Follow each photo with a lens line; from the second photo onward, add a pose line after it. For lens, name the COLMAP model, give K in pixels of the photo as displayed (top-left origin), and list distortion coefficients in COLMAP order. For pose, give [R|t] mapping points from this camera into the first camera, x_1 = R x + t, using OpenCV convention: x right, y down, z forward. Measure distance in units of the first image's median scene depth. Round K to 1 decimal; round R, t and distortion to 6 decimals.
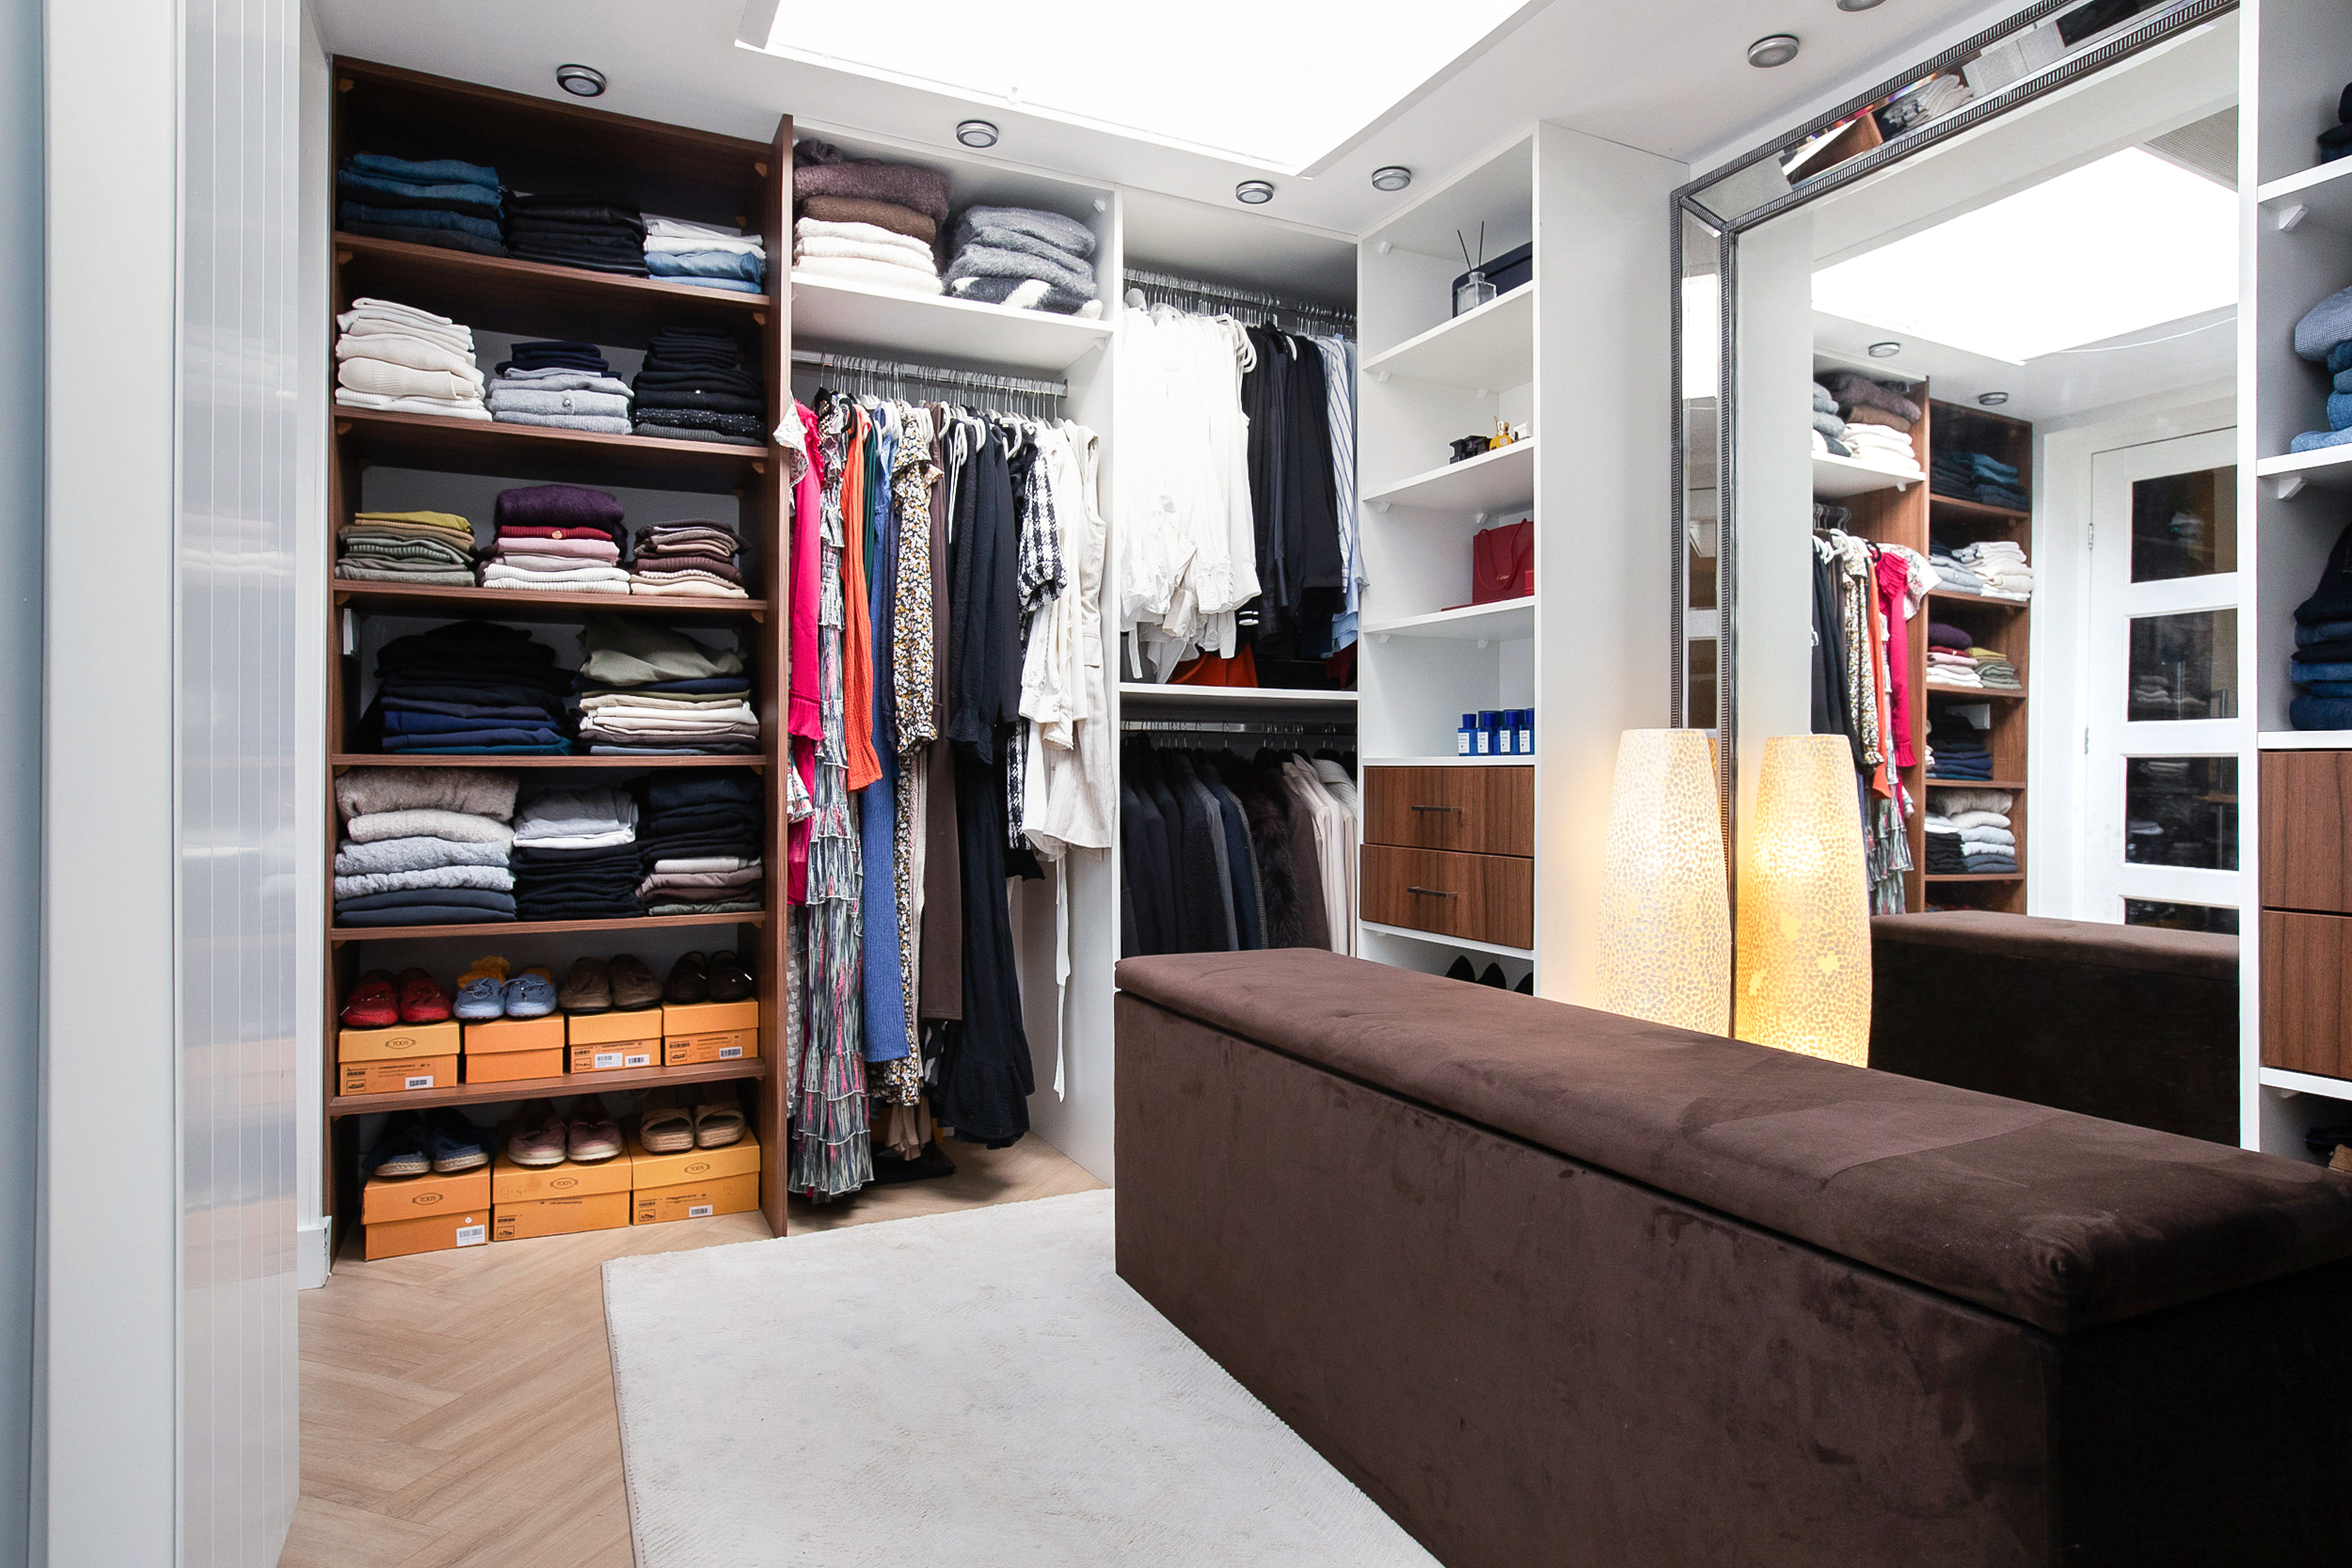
lens RADIAL K [[1303.1, 0, 1186.4], [0, 1303.1, 775.7], [0, 0, 1]] dist [-0.032338, 0.019525]
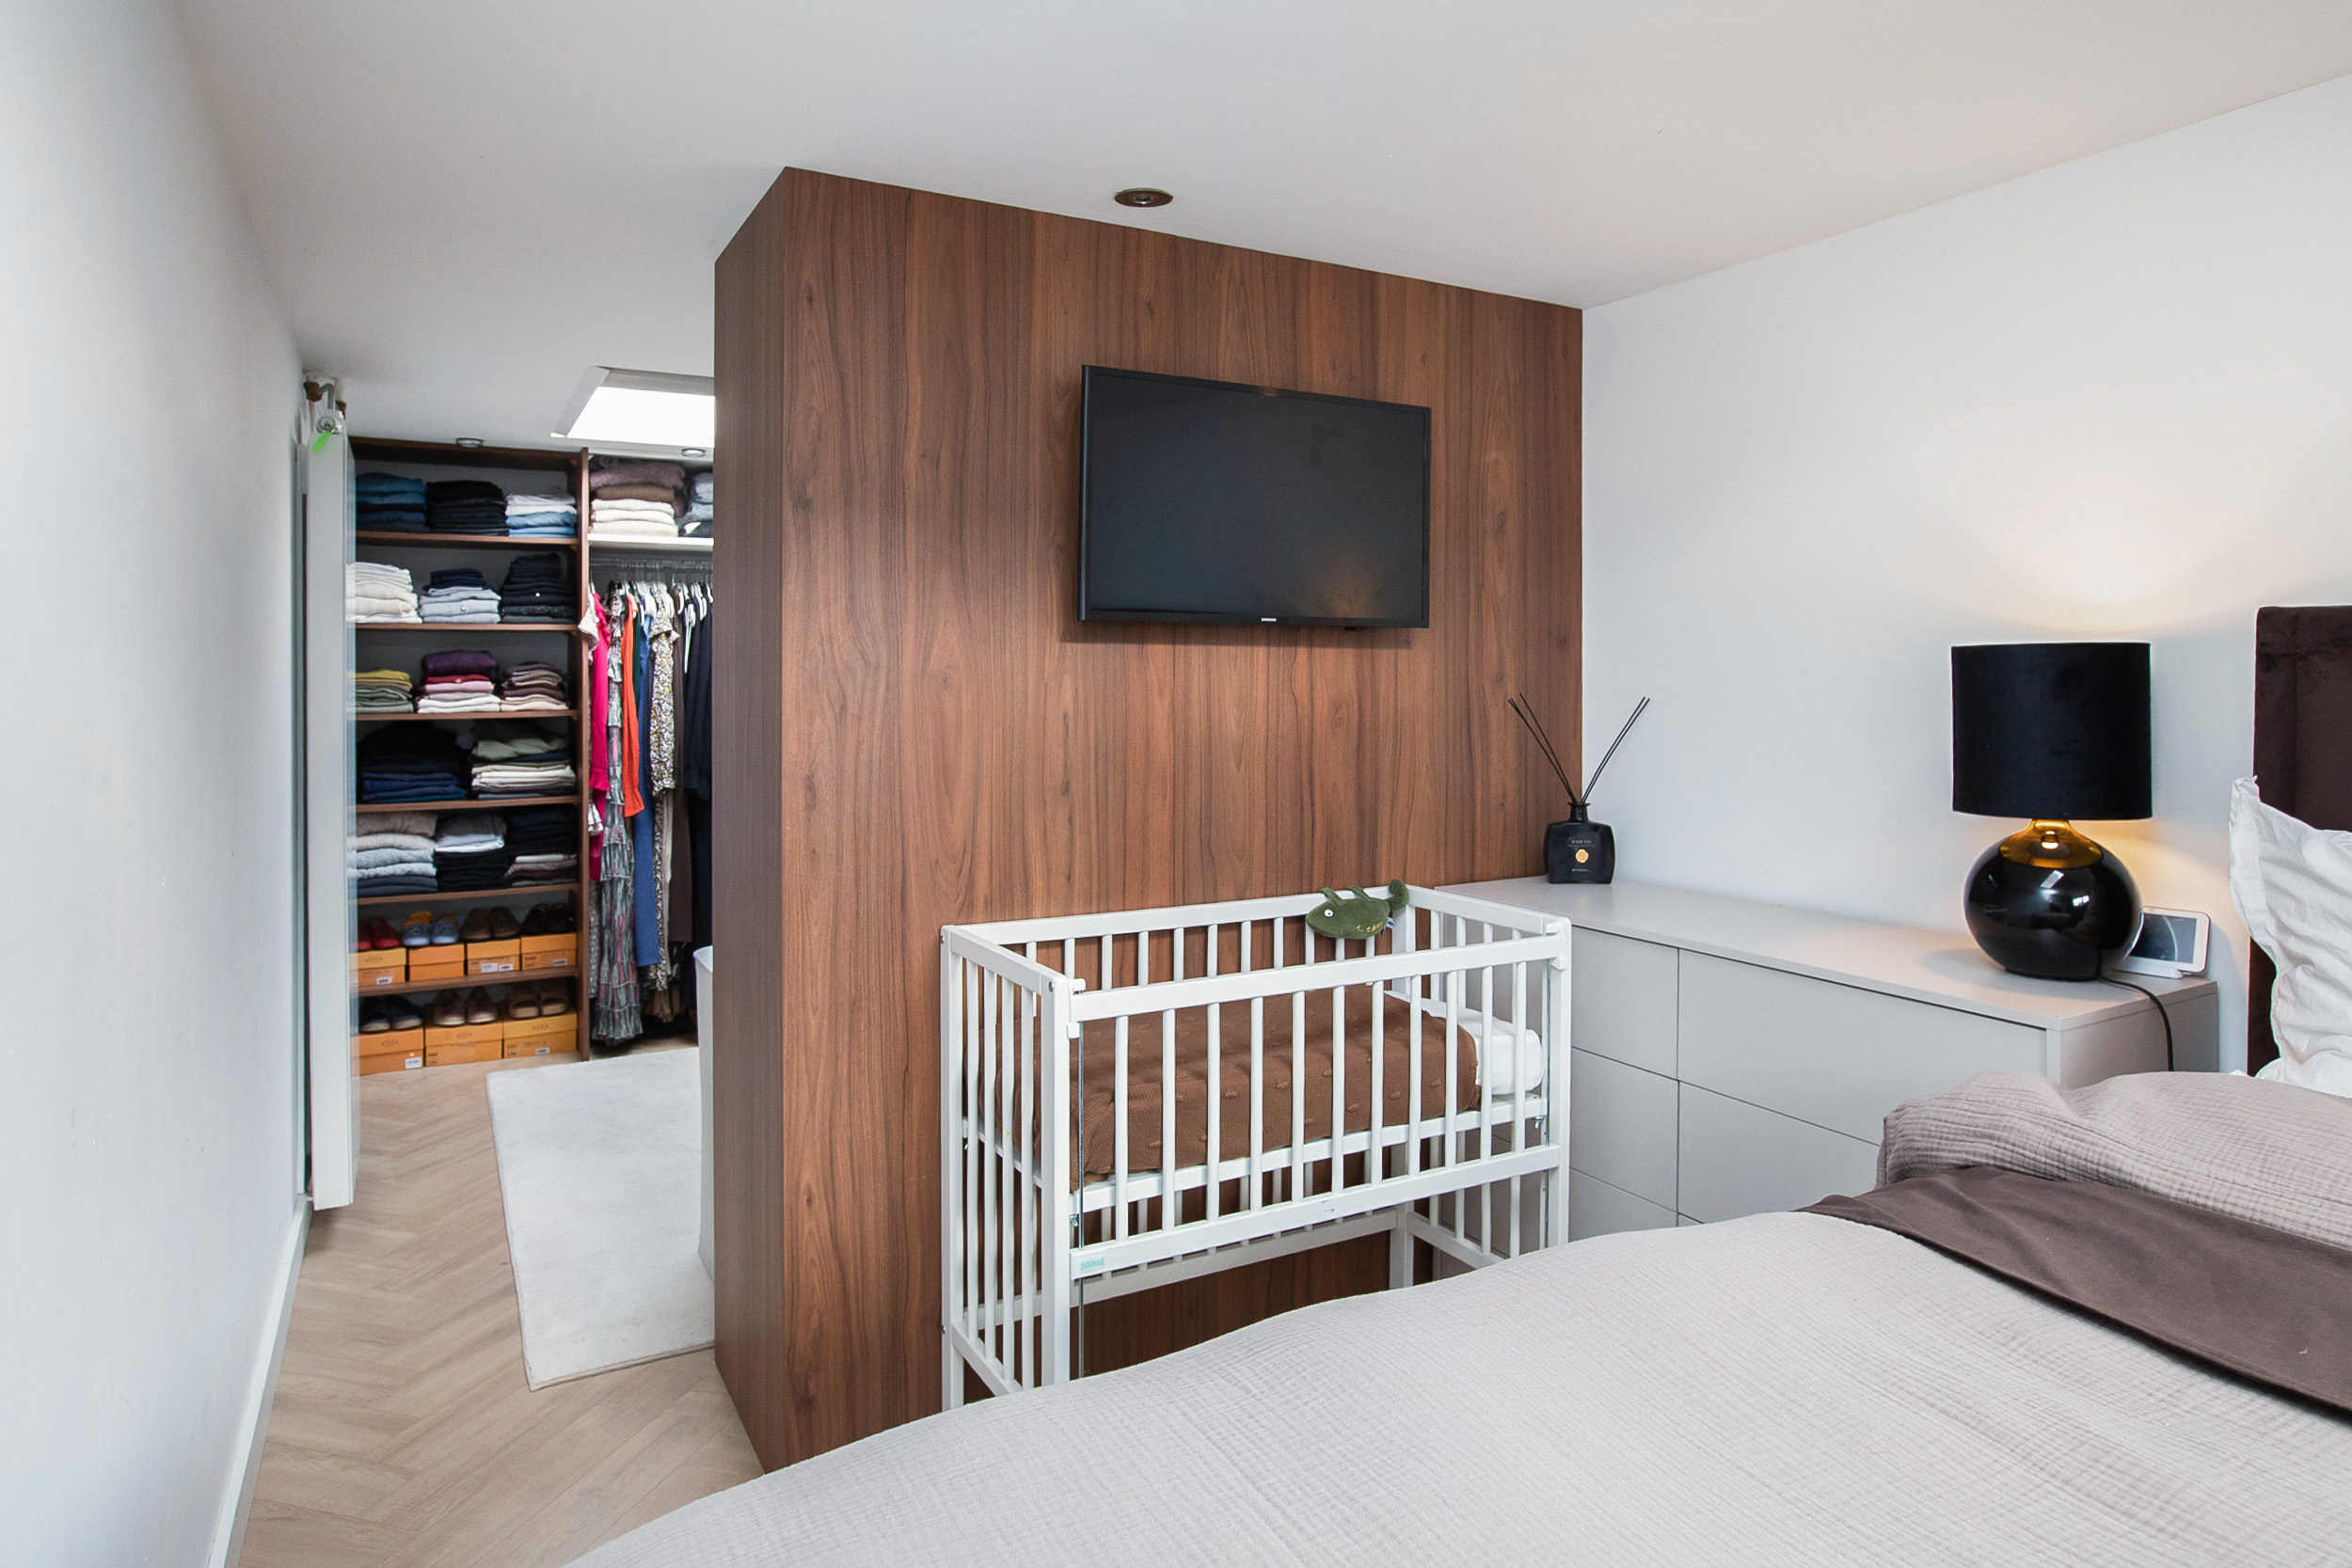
lens RADIAL K [[1369.1, 0, 1176.6], [0, 1369.1, 679.0], [0, 0, 1]] dist [-0.023694, 0.021718]
pose [[0.998964, -0.002378, 0.045454, 0.426591], [0.001950, 0.999953, 0.009476, -0.199323], [-0.045474, -0.009378, 0.998922, -0.939906]]
